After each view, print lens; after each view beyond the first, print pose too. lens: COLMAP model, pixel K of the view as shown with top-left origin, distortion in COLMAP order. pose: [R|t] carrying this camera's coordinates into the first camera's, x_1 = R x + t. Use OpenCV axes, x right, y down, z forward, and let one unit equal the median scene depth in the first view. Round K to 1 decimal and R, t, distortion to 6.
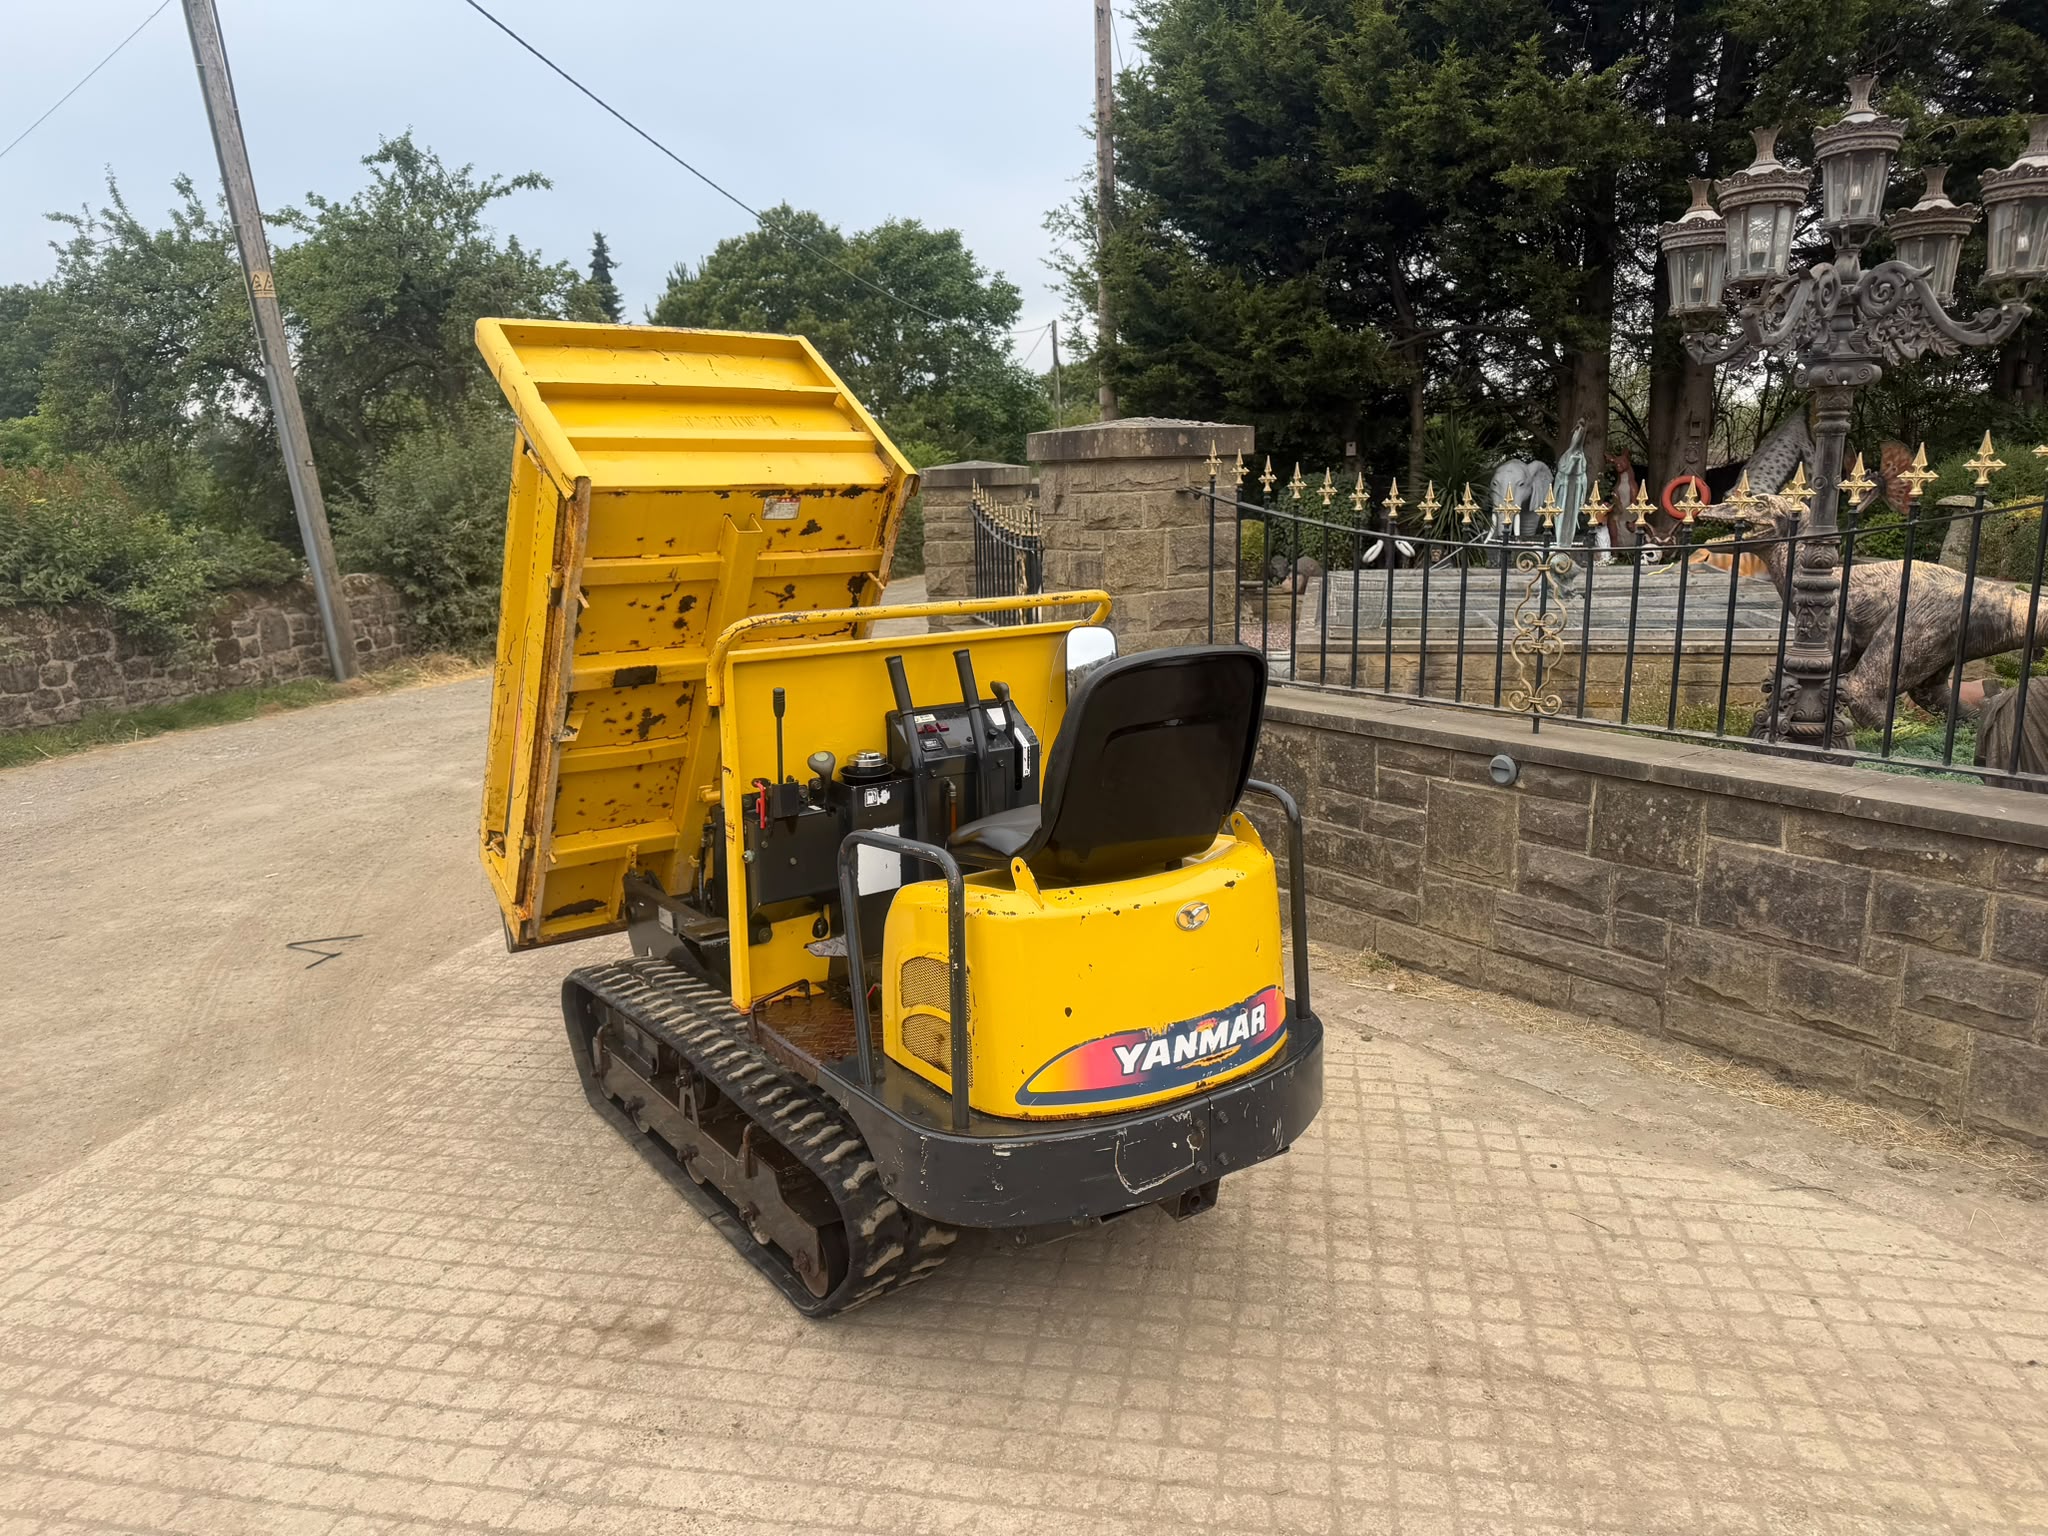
lens RADIAL K [[1433.1, 0, 1019.1], [0, 1433.1, 780.9], [0, 0, 1]] dist [0.042530, -0.055726]
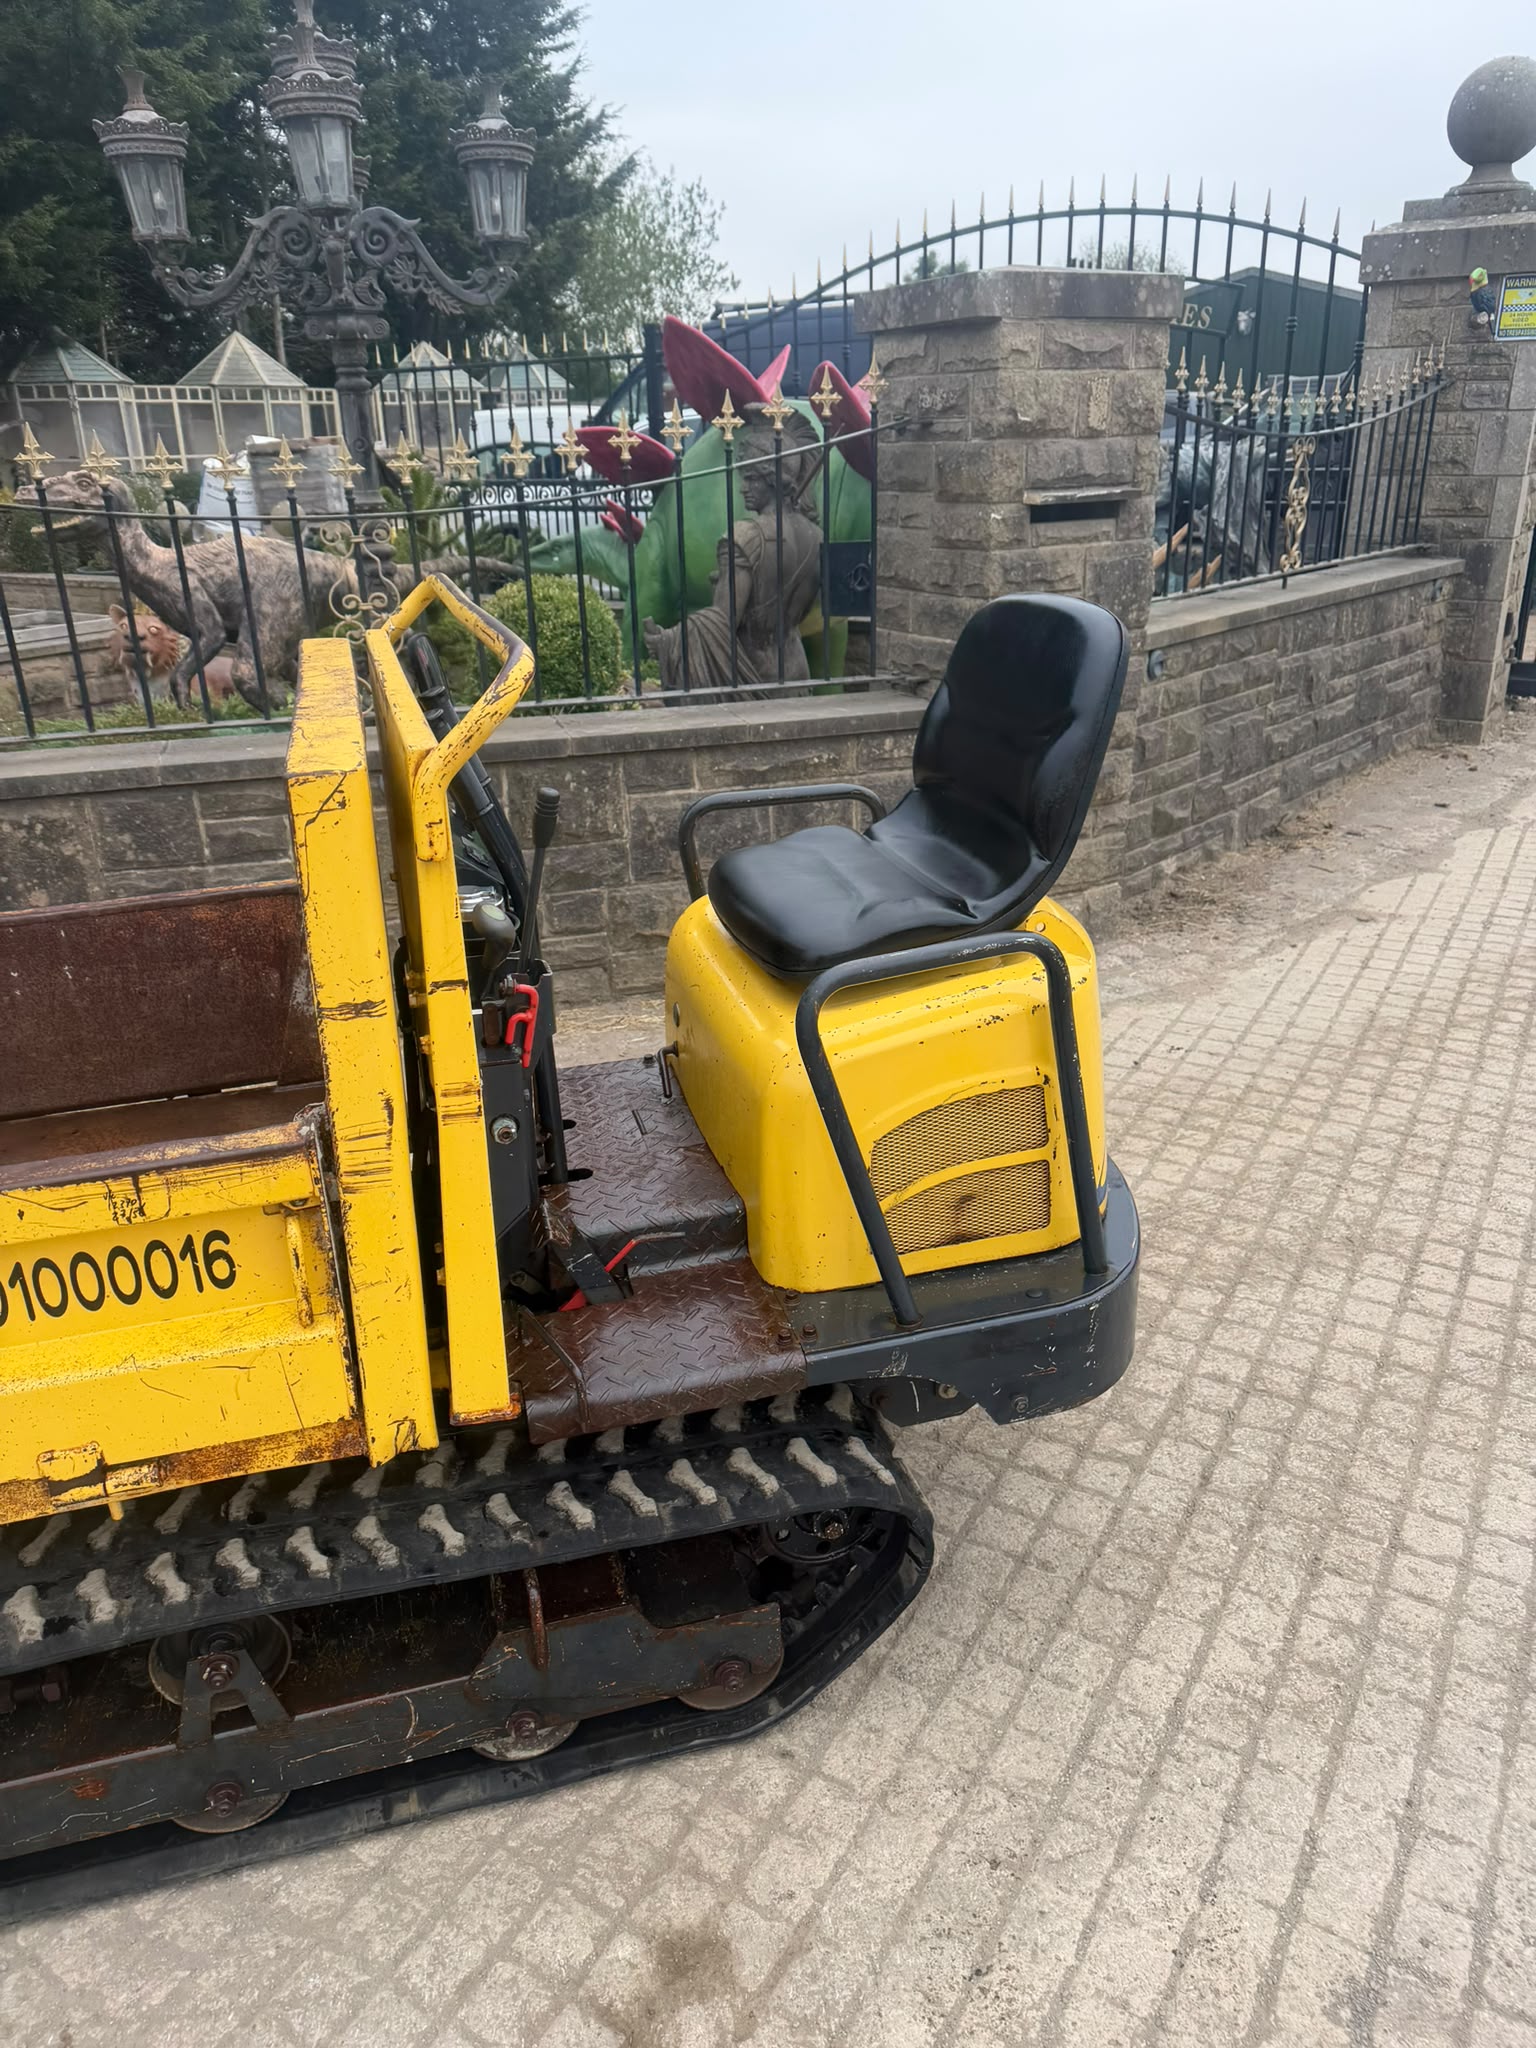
lens RADIAL K [[1433.1, 0, 757.6], [0, 1433.1, 1020.8], [0, 0, 1]] dist [0.042530, -0.055726]
pose [[0.339876, -0.344596, 0.875065, -0.371152], [0.211639, 0.934613, 0.285845, -0.070050], [-0.916348, 0.088046, 0.390582, 0.440362]]
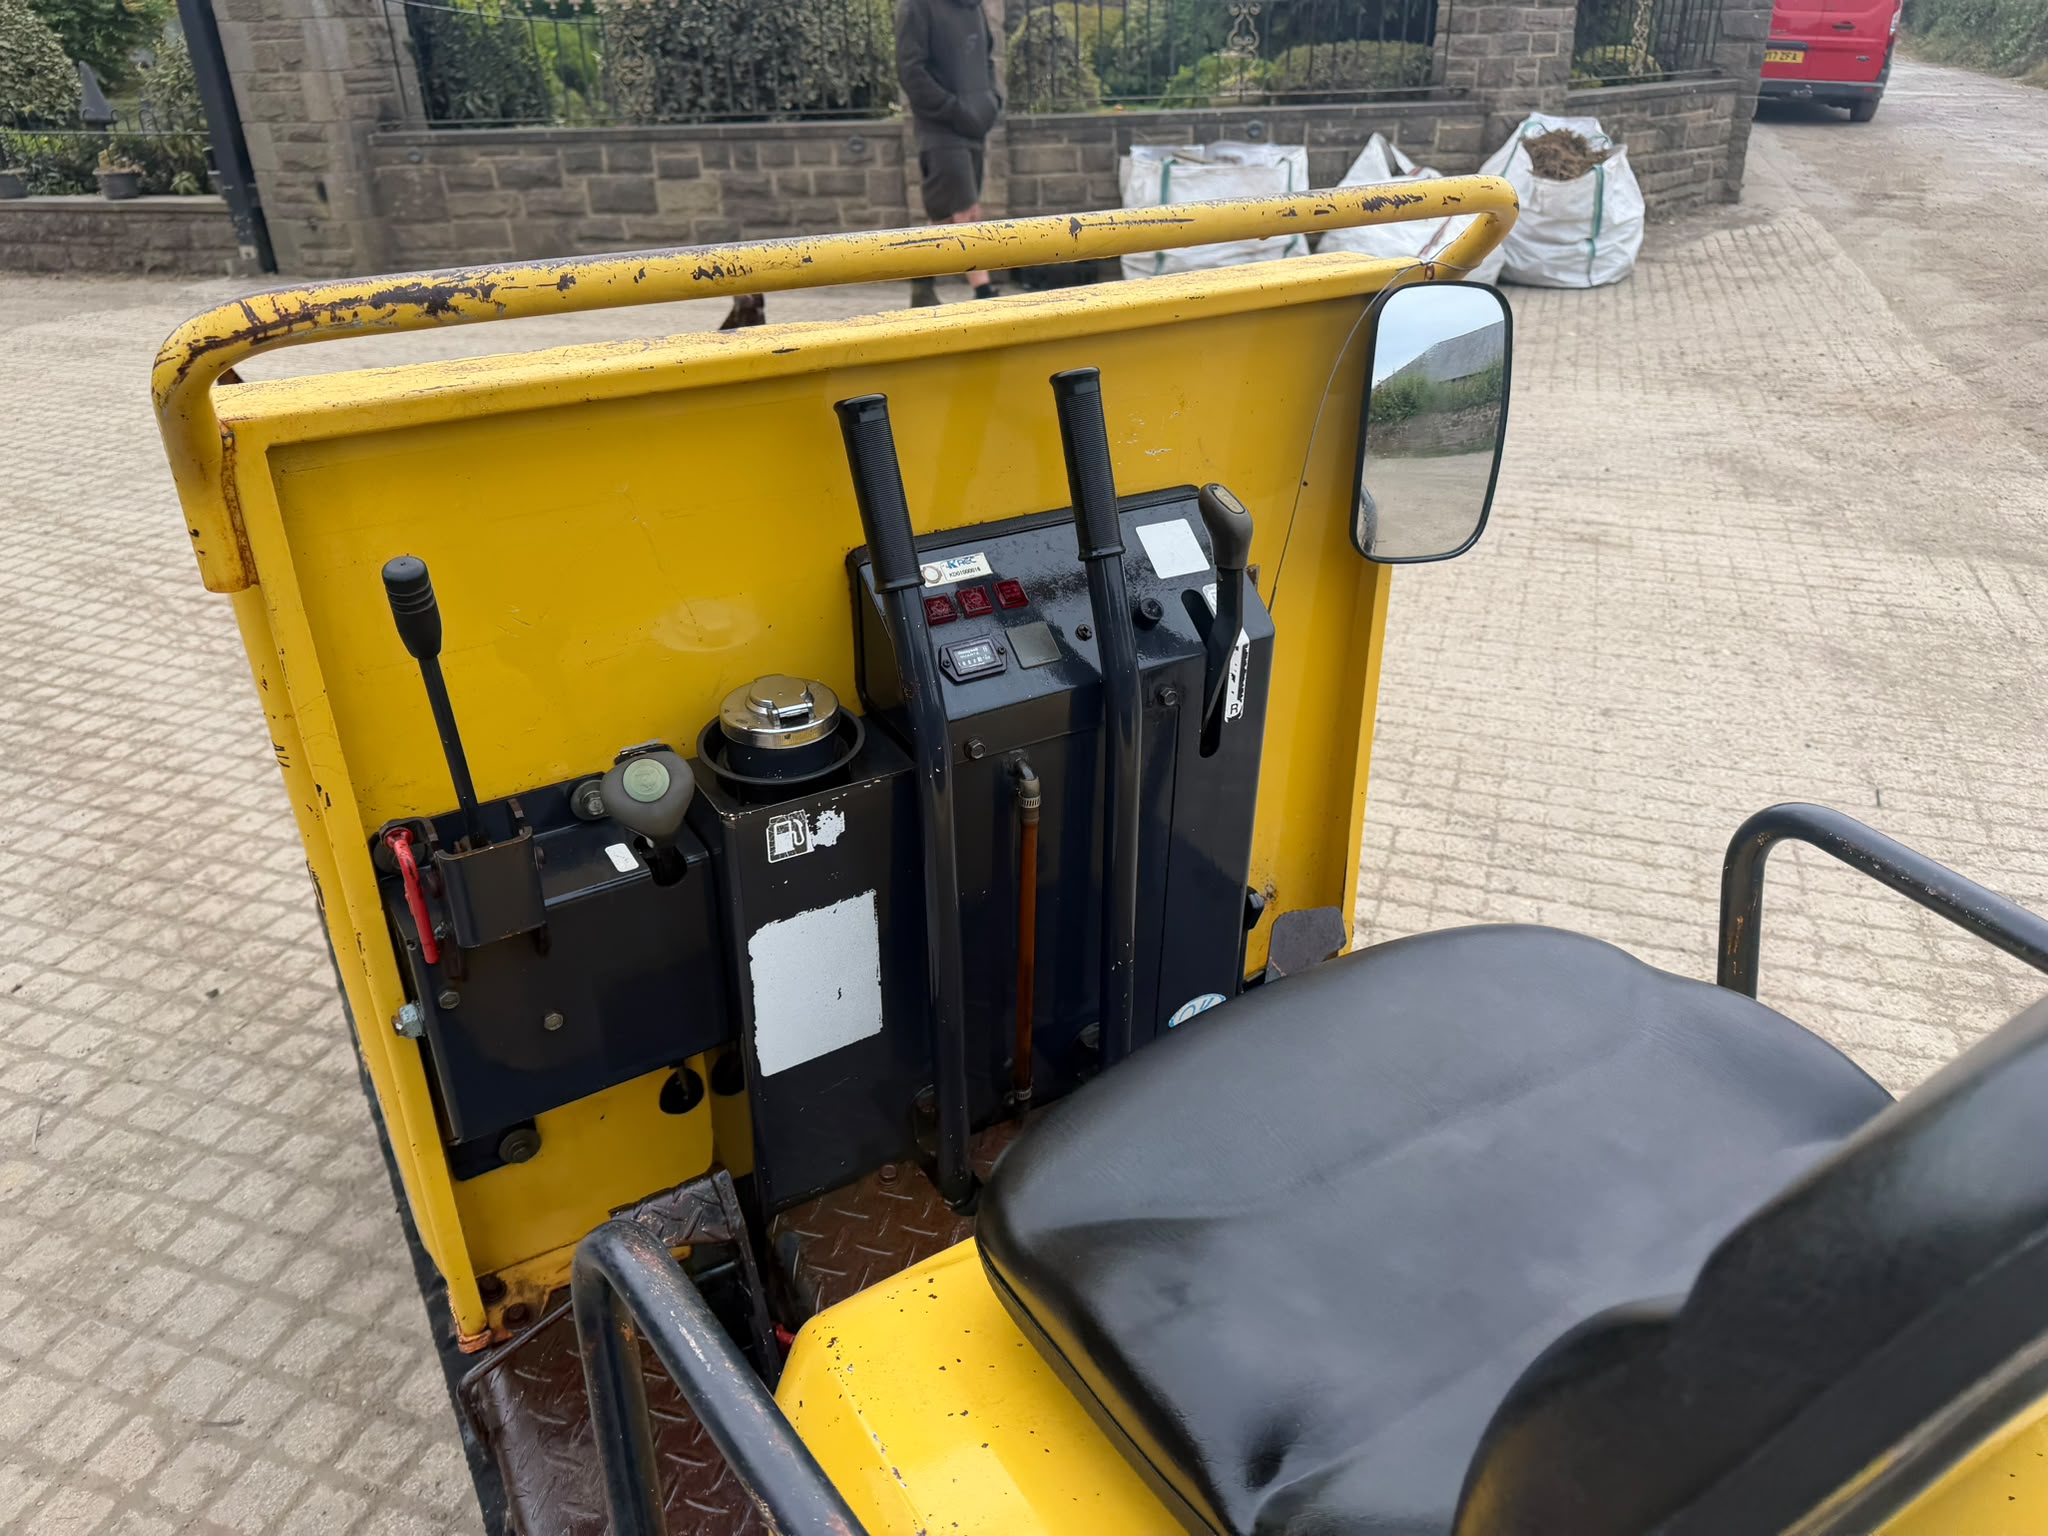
lens RADIAL K [[1433.1, 0, 1033.2], [0, 1433.1, 757.9], [0, 0, 1]] dist [0.042530, -0.055726]
pose [[-0.990097, -0.021038, 0.138802, -0.116282], [0.071286, 0.776417, 0.626175, -0.159511], [-0.120941, 0.629868, -0.767228, 0.919827]]
